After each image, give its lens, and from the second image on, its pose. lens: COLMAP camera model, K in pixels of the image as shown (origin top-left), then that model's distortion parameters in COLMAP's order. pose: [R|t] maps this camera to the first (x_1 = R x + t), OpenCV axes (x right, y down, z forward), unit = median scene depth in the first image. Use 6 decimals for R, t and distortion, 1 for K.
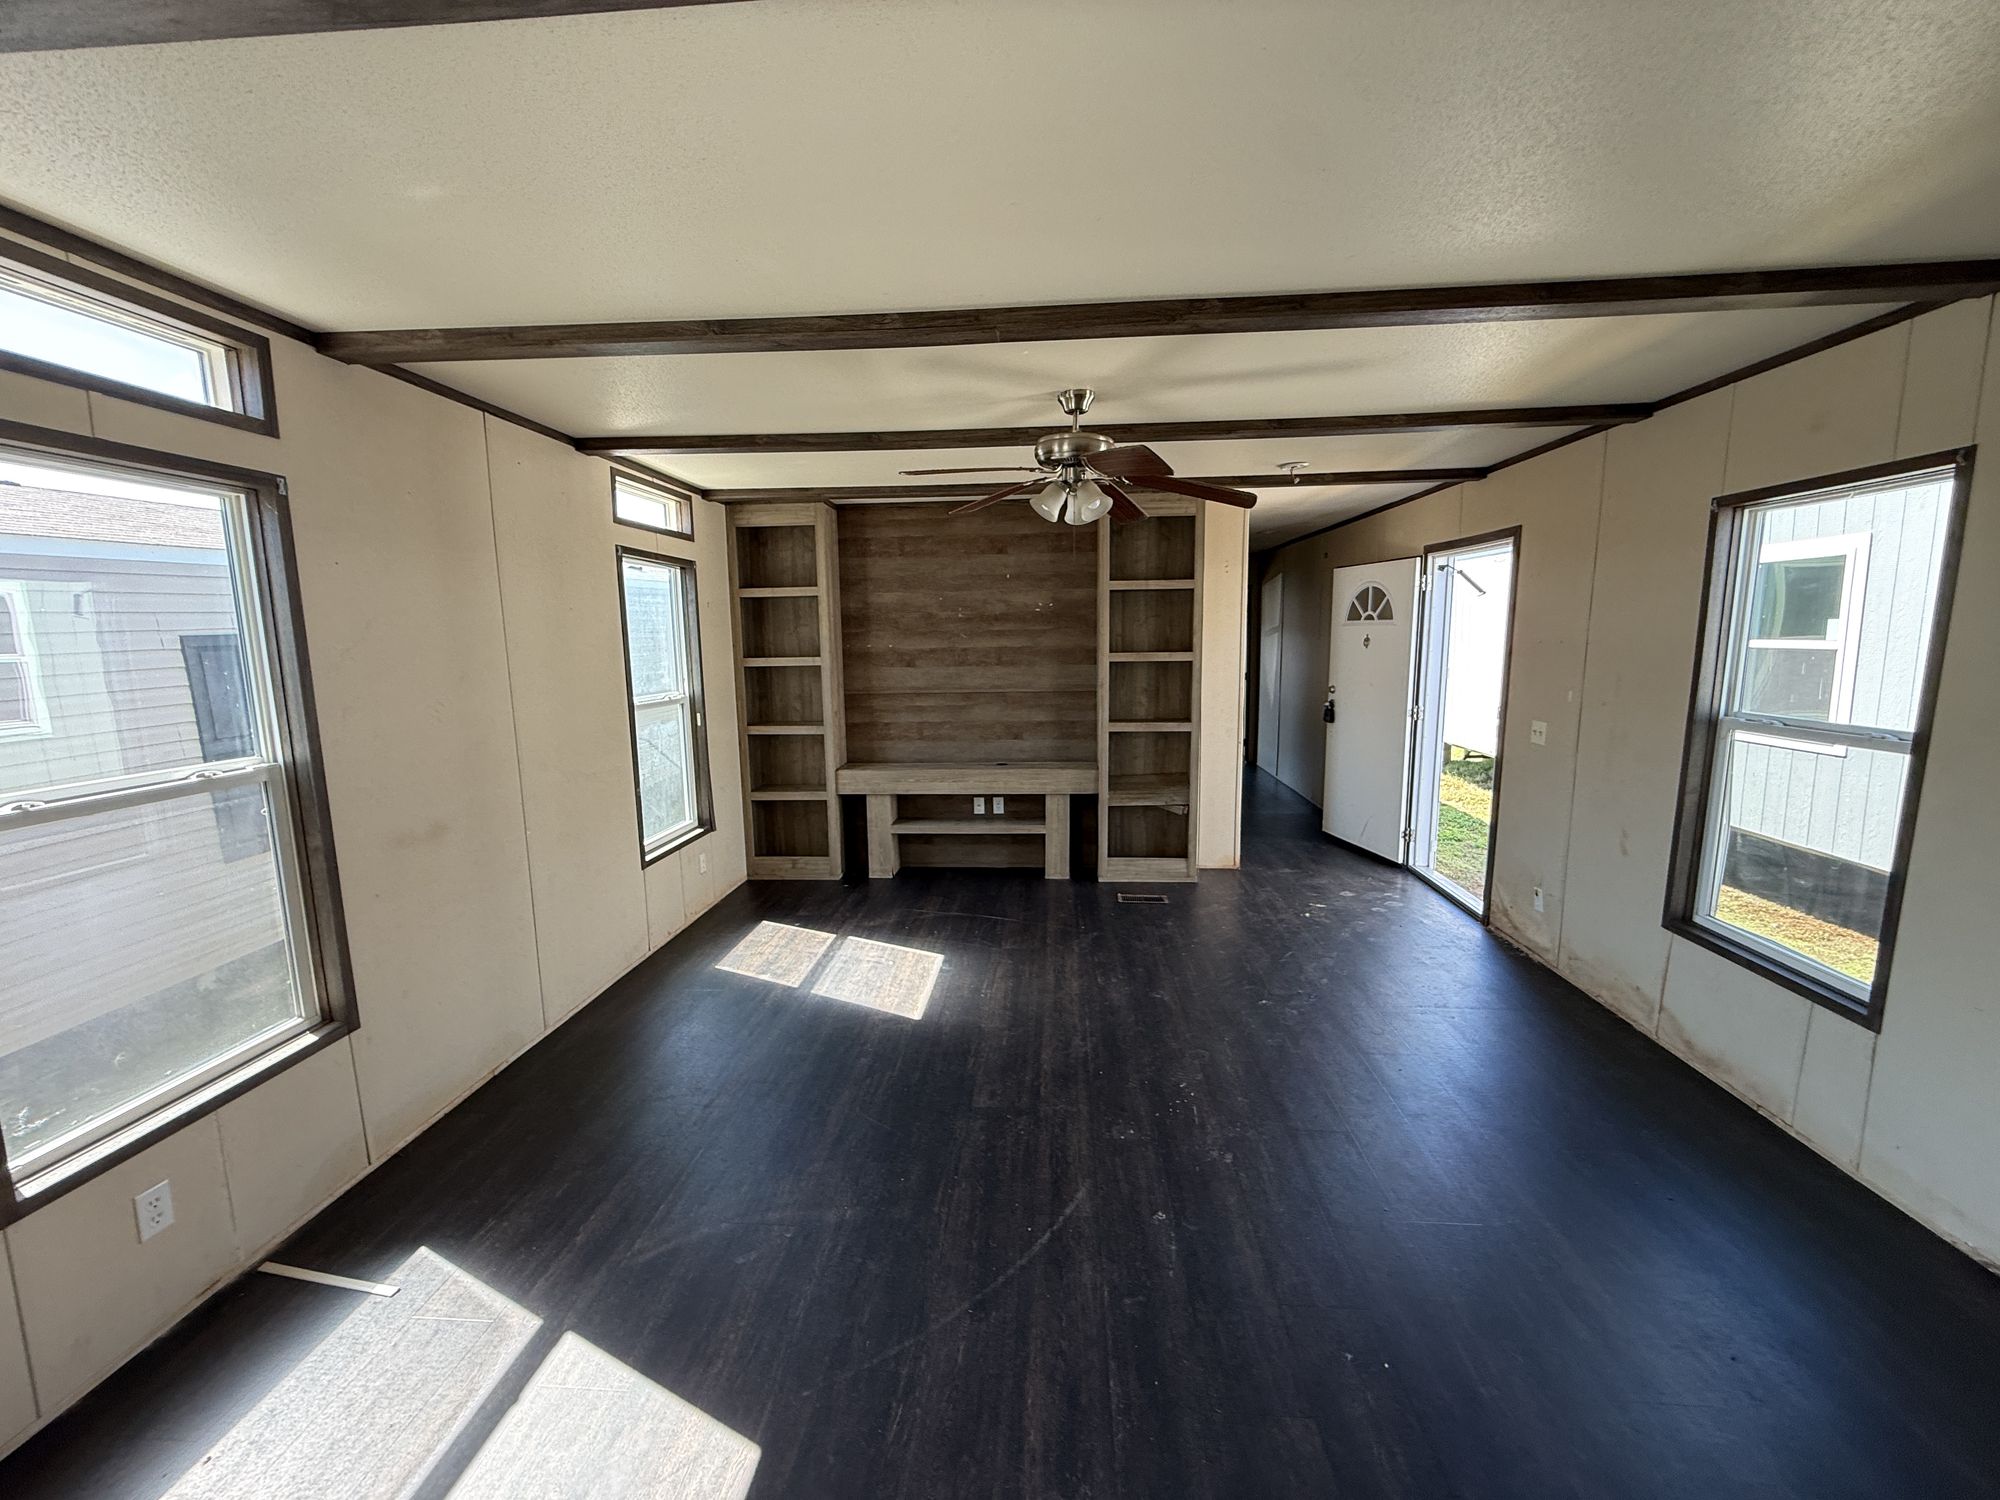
lens RADIAL K [[804.2, 0, 1001.5], [0, 804.2, 746.0], [0, 0, 1]] dist [0.000992, 0.000017]
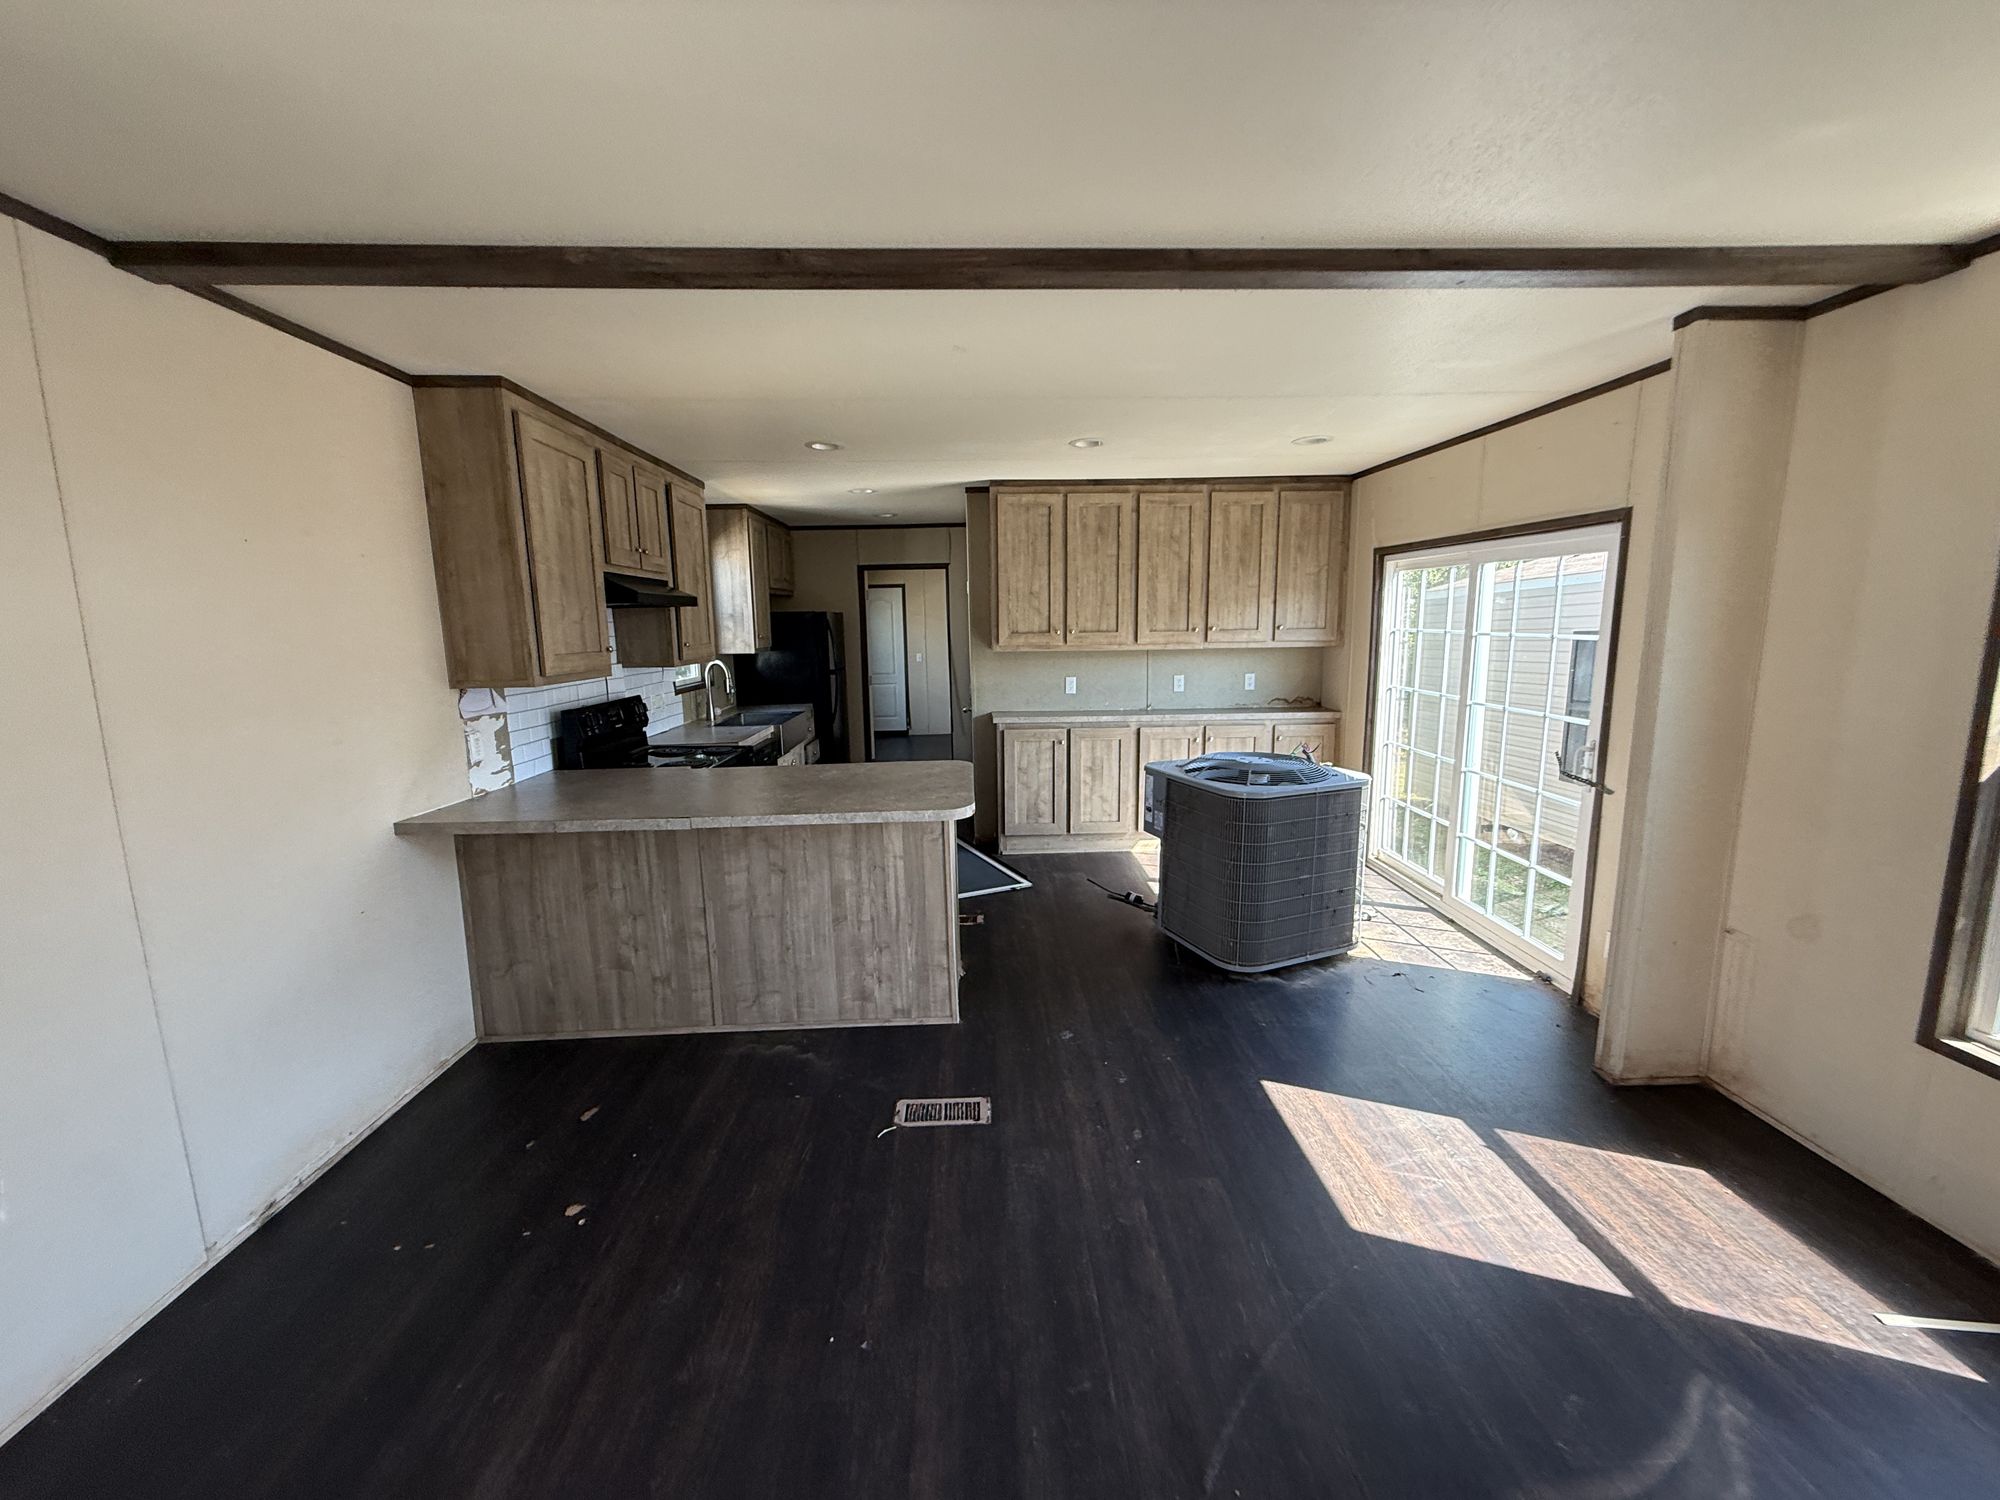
lens RADIAL K [[804.2, 0, 1001.4], [0, 804.2, 749.8], [0, 0, 1]] dist [0.000992, 0.000017]
pose [[-0.993675, 0.040611, -0.104692, 0.344792], [0.007619, 0.954547, 0.297965, -0.239039], [0.112034, 0.295282, -0.948819, 1.785584]]
